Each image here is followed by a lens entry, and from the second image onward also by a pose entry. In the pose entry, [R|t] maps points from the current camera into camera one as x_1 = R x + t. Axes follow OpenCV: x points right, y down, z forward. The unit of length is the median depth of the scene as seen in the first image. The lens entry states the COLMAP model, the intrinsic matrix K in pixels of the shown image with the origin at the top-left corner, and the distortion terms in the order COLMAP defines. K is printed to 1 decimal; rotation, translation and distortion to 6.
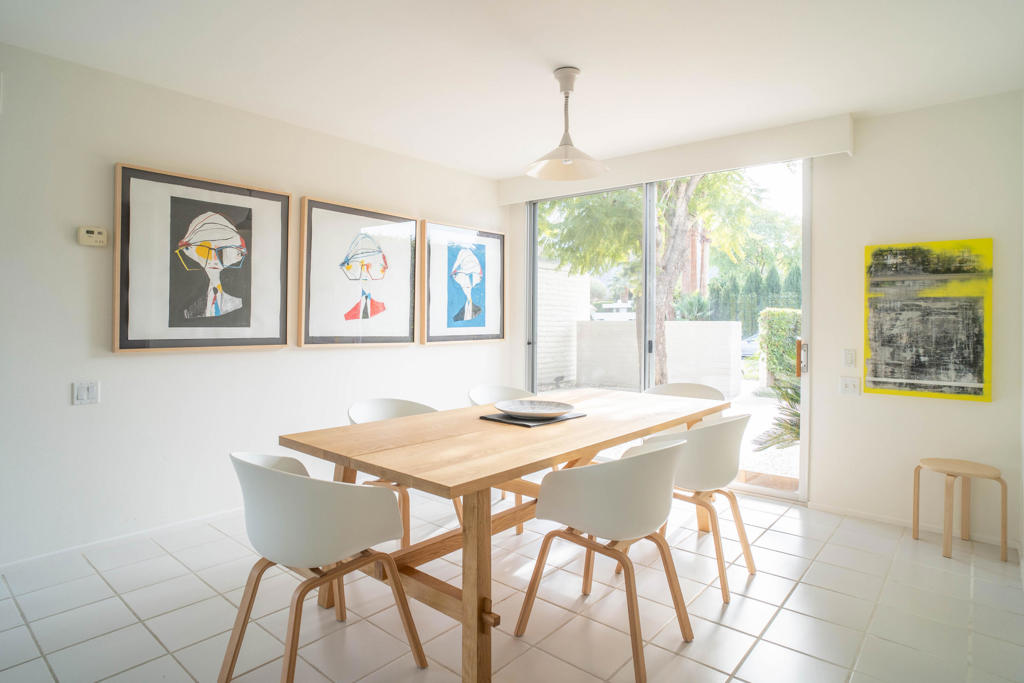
lens RADIAL K [[562.0, 0, 513.5], [0, 562.0, 320.3], [0, 0, 1]] dist [-0.003866, 0.001907]
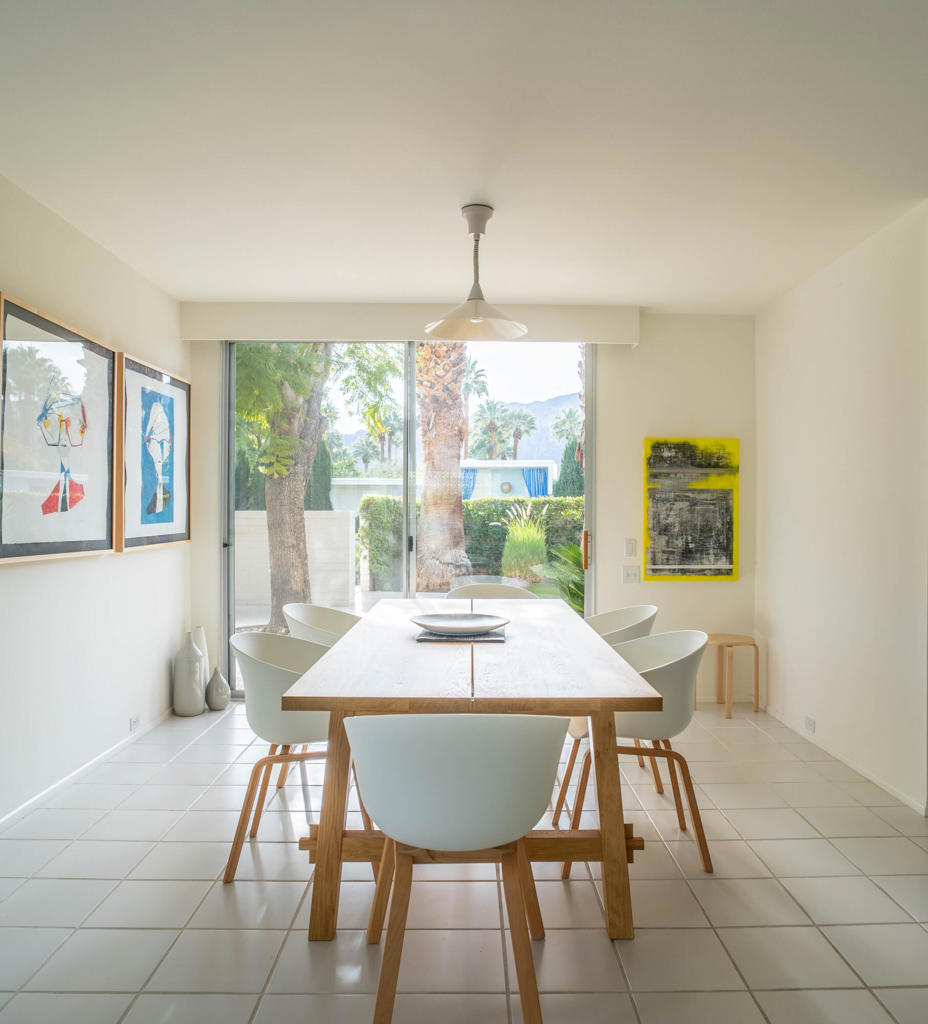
lens RADIAL K [[787.9, 0, 461.5], [0, 787.9, 512.3], [0, 0, 1]] dist [0.000092, 0.001338]
pose [[0.765399, -0.006744, 0.643520, -0.579383], [0.004493, 0.999977, 0.005136, -0.005332], [-0.643540, -0.001040, 0.765412, 0.114828]]
